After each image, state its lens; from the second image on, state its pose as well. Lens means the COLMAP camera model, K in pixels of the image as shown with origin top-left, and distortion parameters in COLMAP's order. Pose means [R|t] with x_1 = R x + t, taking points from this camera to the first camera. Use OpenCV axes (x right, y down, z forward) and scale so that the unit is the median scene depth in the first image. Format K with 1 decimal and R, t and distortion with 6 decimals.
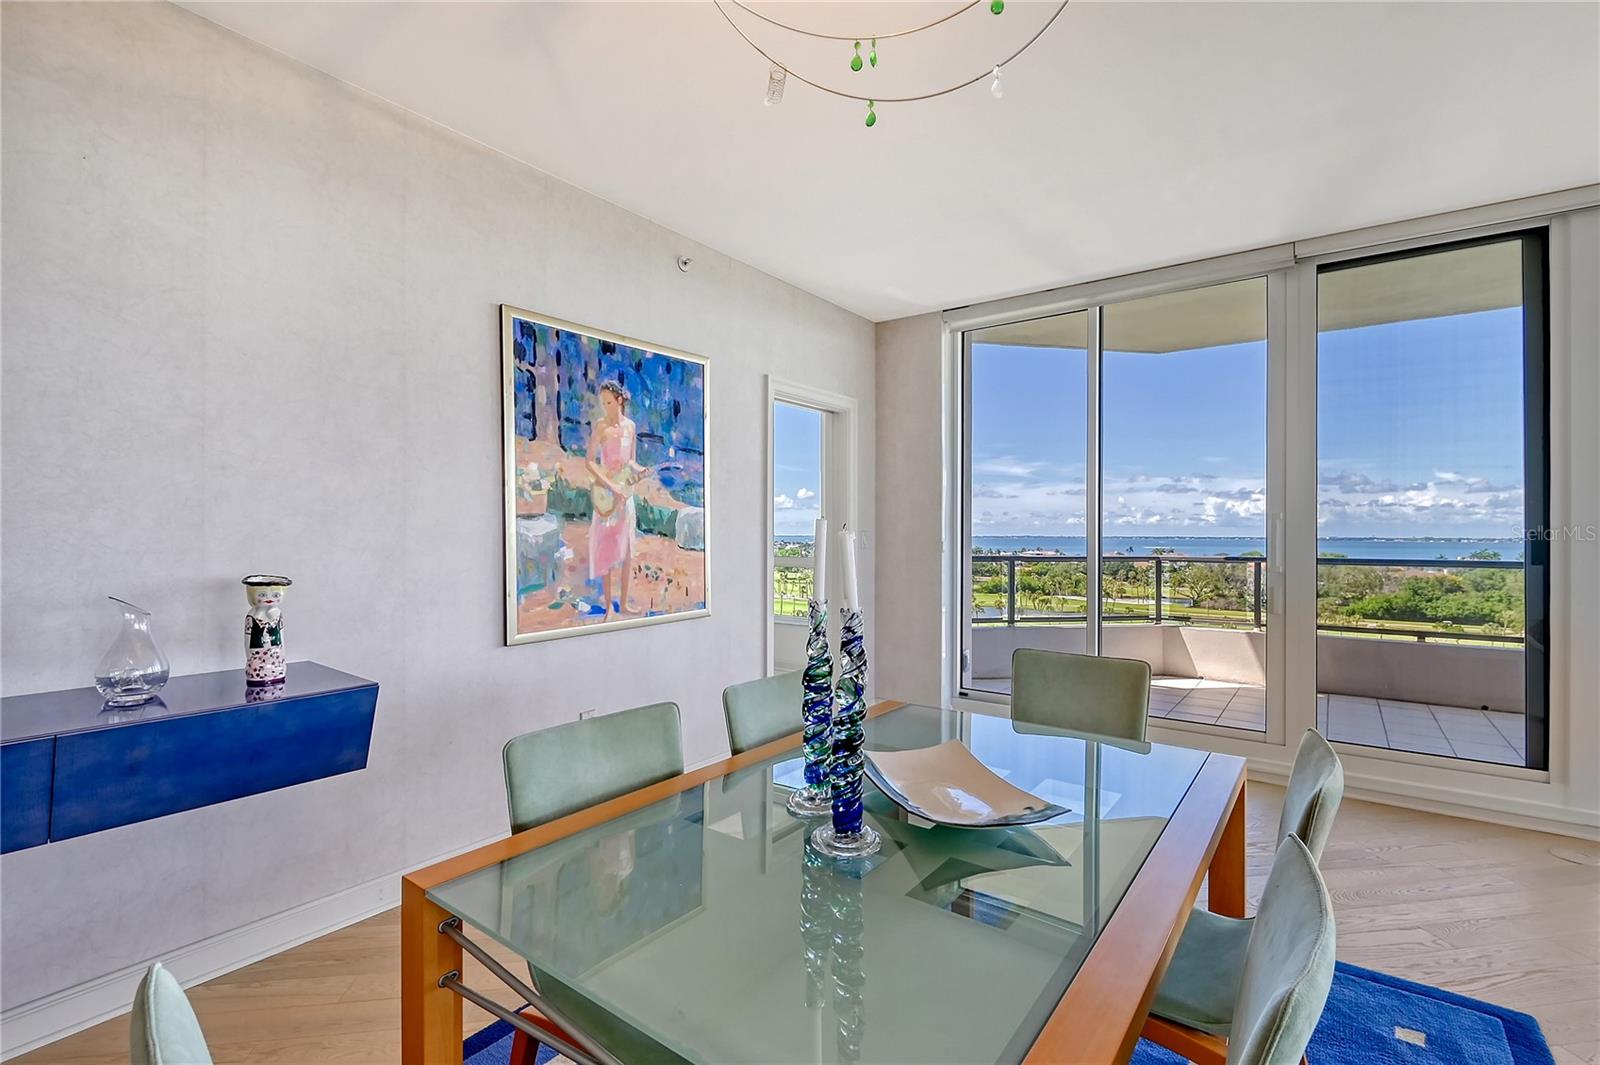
lens RADIAL K [[720.3, 0, 813.2], [0, 720.3, 534.3], [0, 0, 1]] dist [-0.001191, -0.006162]
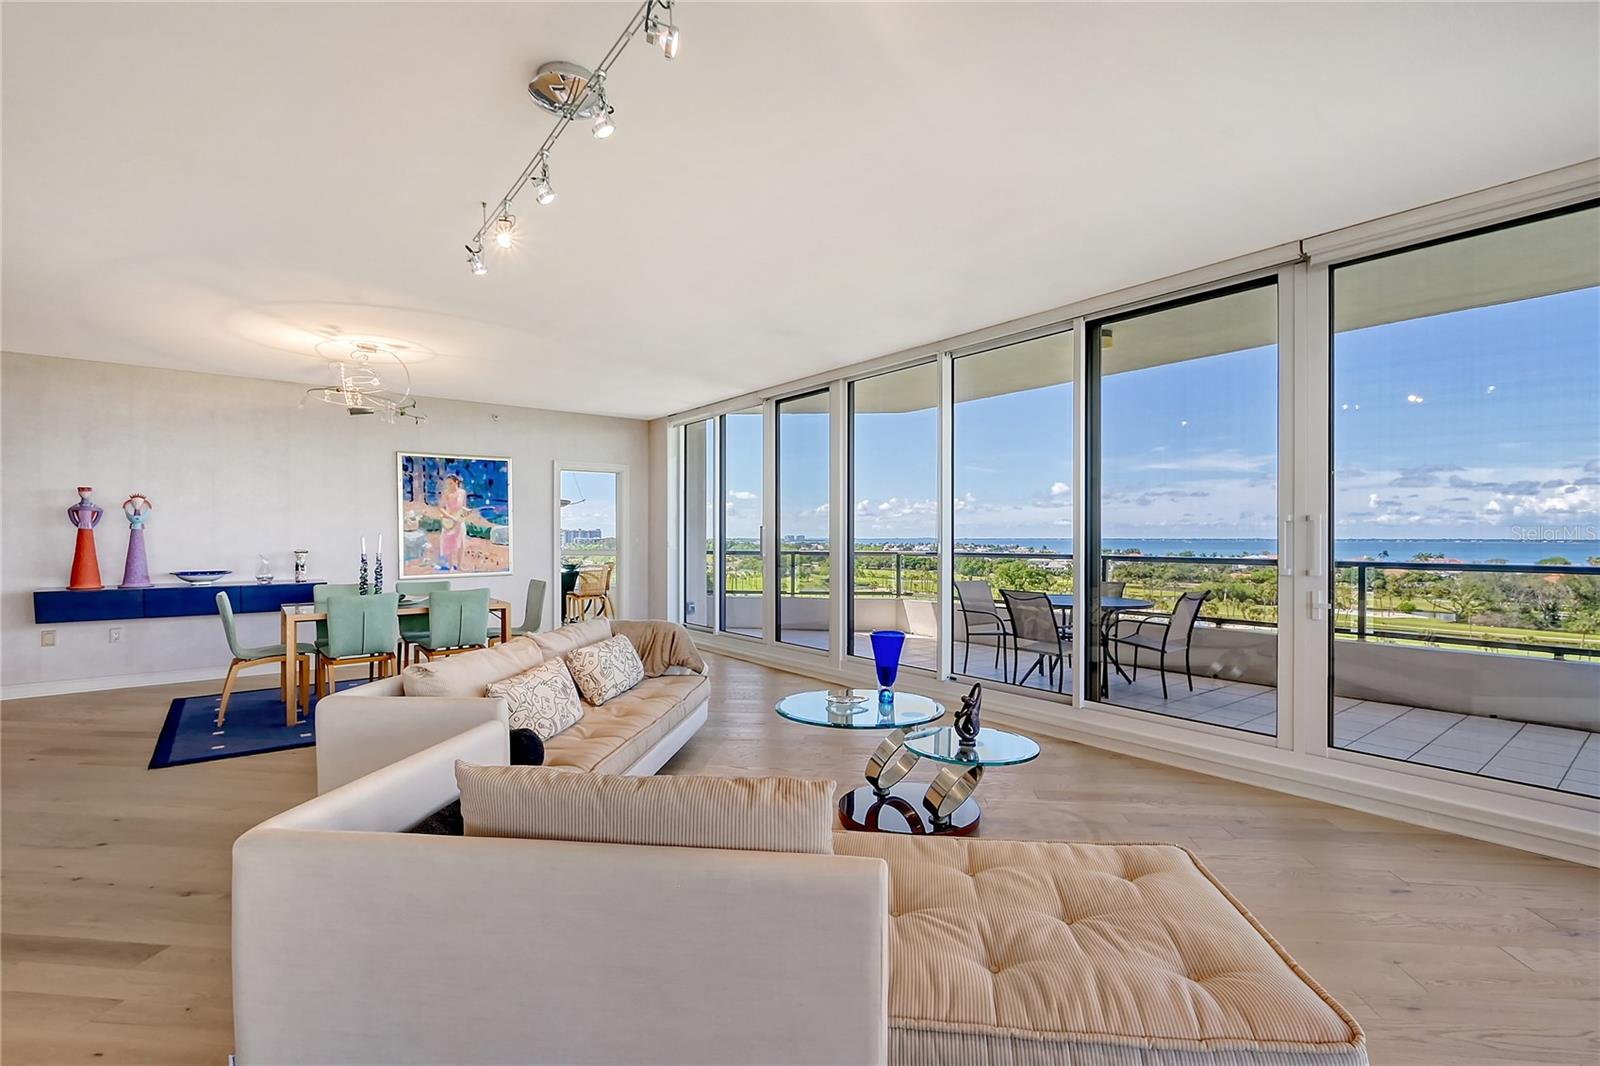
lens RADIAL K [[720.3, 0, 809.6], [0, 720.3, 533.8], [0, 0, 1]] dist [-0.001191, -0.006162]
pose [[0.963932, -0.002725, -0.266135, 1.368023], [0.001452, 0.999987, -0.004982, 0.000589], [0.266145, 0.004415, 0.963923, -0.908167]]
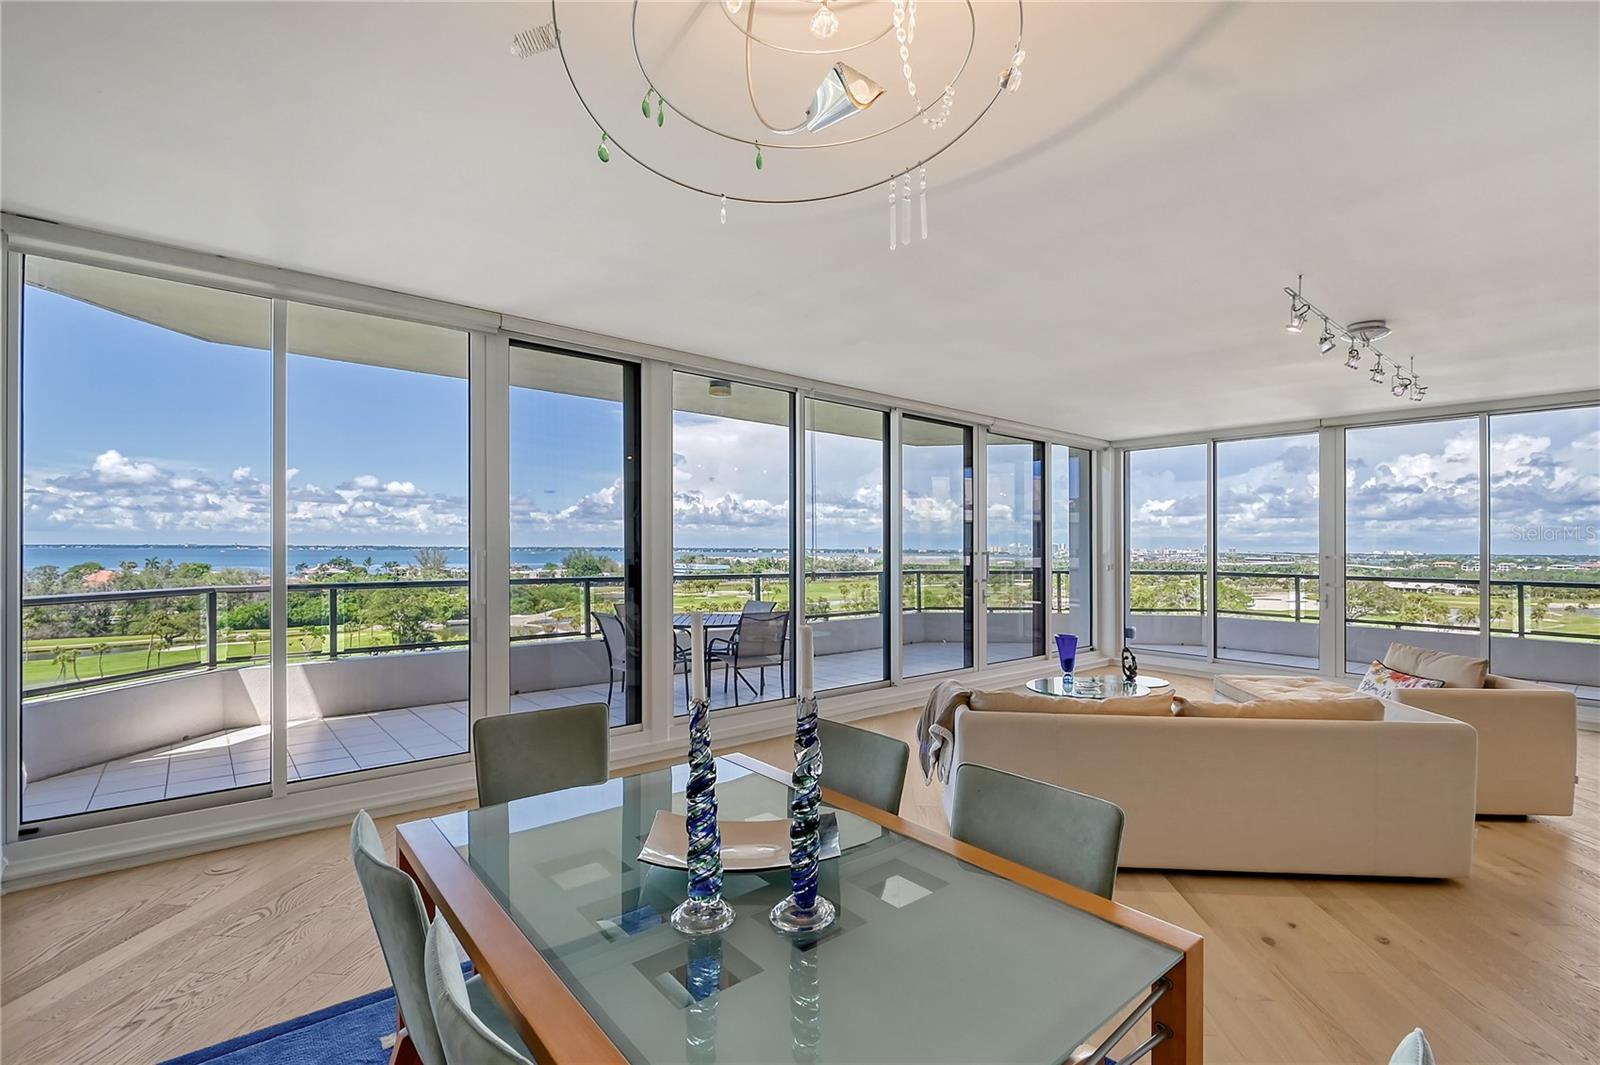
lens RADIAL K [[720.3, 0, 832.8], [0, 720.3, 551.4], [0, 0, 1]] dist [-0.001191, -0.006162]
pose [[0.212288, -0.005475, 0.977192, -0.343117], [-0.006735, 0.999952, 0.007065, -0.044988], [-0.977184, -0.008081, 0.212241, 0.251599]]
